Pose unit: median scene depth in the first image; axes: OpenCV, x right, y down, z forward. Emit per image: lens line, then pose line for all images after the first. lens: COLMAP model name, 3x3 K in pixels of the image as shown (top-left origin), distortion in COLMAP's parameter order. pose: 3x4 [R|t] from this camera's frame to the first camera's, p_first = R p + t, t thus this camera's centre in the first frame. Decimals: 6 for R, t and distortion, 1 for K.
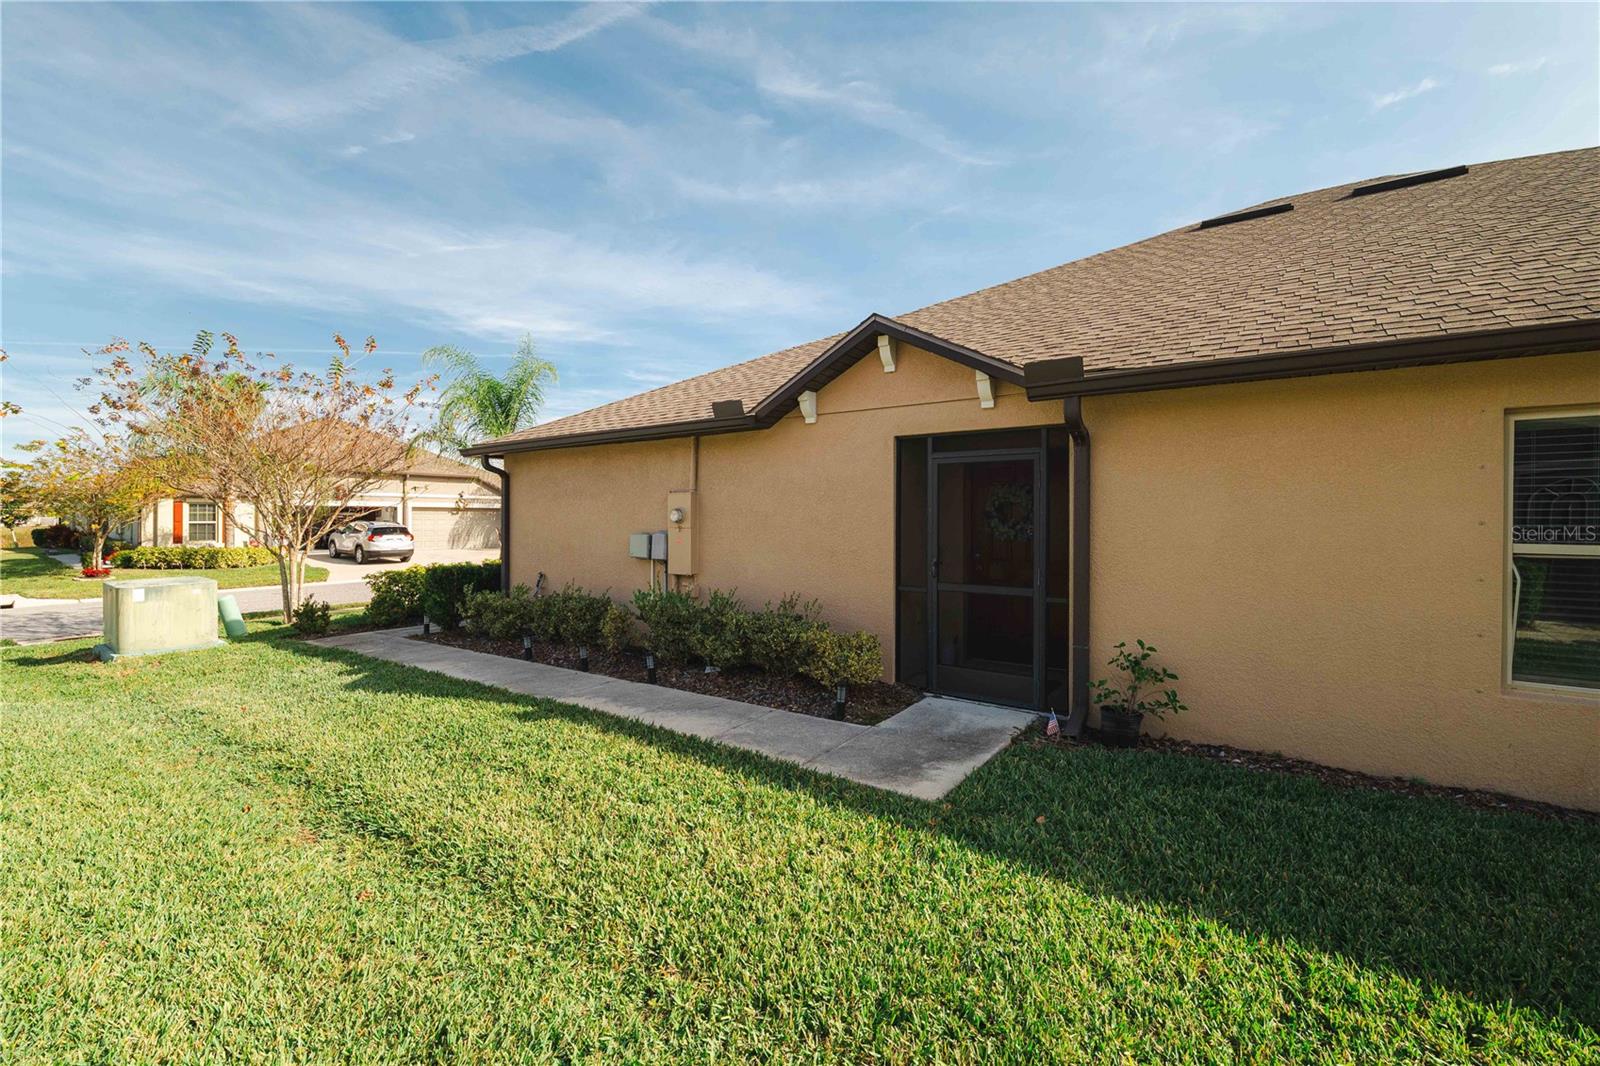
lens RADIAL K [[653.9, 0, 797.2], [0, 653.9, 532.0], [0, 0, 1]] dist [-0.001295, -0.000364]
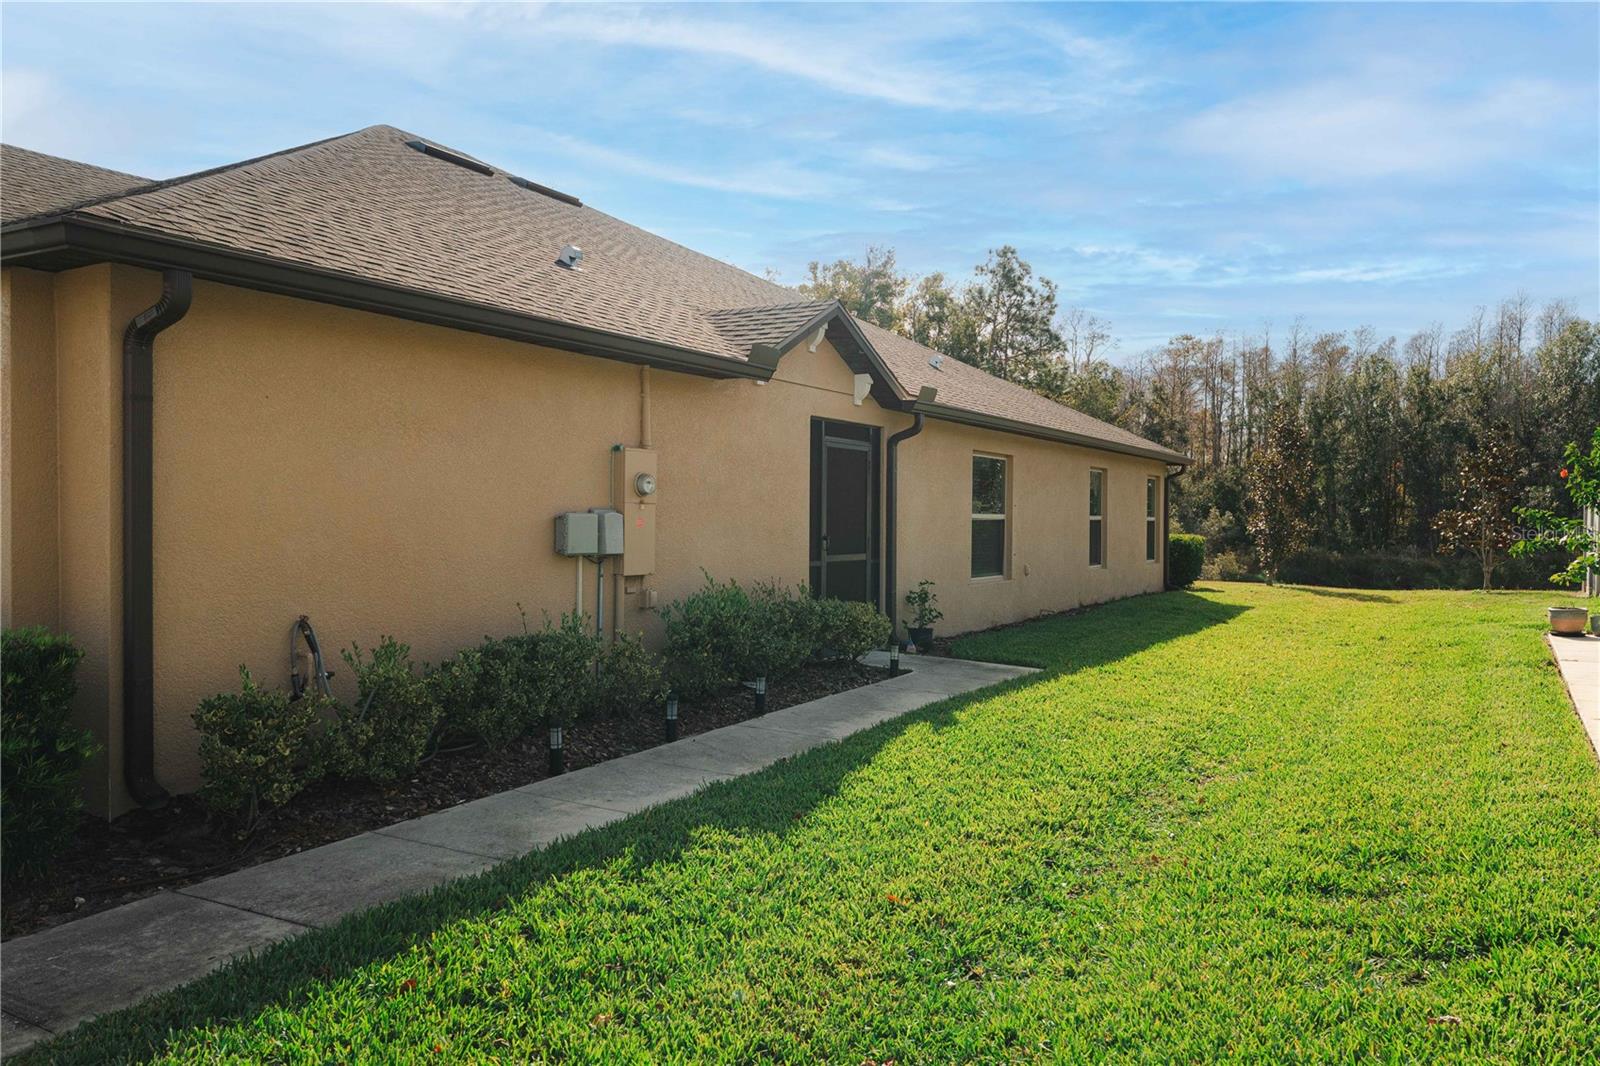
lens RADIAL K [[1203.5, 0, 798.8], [0, 1203.5, 527.9], [0, 0, 1]] dist [0.002312, 0.001231]
pose [[-0.100334, -0.011036, 0.994893, -1.425268], [0.004167, 0.999925, 0.011512, 0.006437], [-0.994945, 0.005300, -0.100280, 0.991786]]
